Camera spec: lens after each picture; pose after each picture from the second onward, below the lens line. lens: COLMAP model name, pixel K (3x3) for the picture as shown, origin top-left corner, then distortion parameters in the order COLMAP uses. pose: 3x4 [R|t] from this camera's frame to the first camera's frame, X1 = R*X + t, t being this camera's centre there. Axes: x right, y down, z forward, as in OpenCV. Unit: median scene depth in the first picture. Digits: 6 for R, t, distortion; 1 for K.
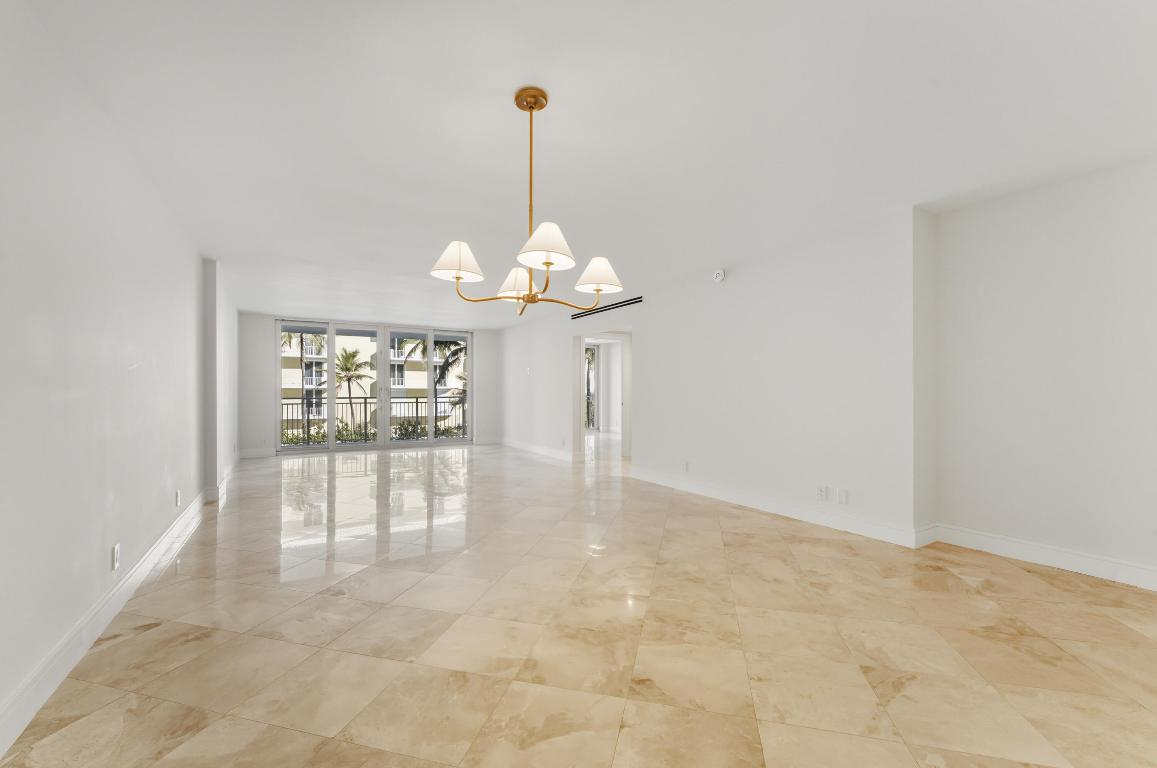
lens RADIAL K [[467.4, 0, 578.5], [0, 467.4, 384.0], [0, 0, 1]] dist [-0.000466, -0.000108]
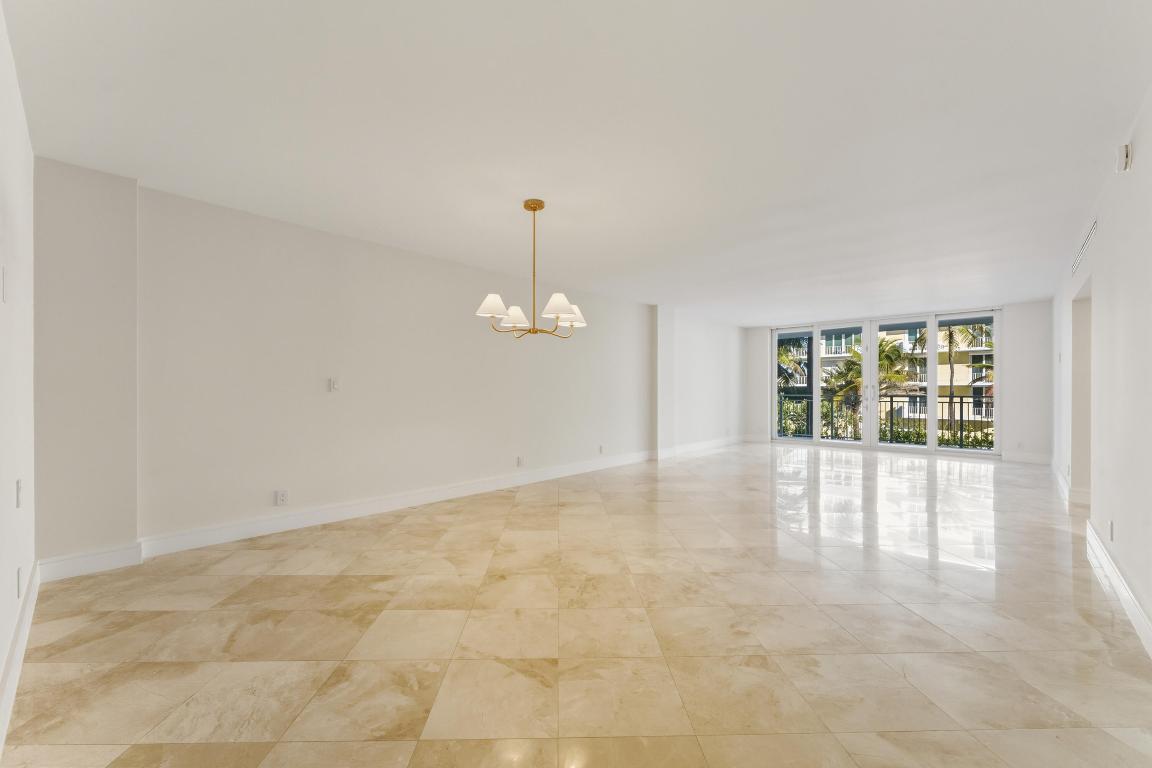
lens RADIAL K [[466.8, 0, 576.0], [0, 466.8, 384.0], [0, 0, 1]] dist [-0.000385, 0.000050]
pose [[0.278437, -0.012263, -0.960376, 1.068080], [0.017392, 0.999819, -0.007725, 0.006385], [0.960297, -0.014552, 0.278600, 0.509004]]
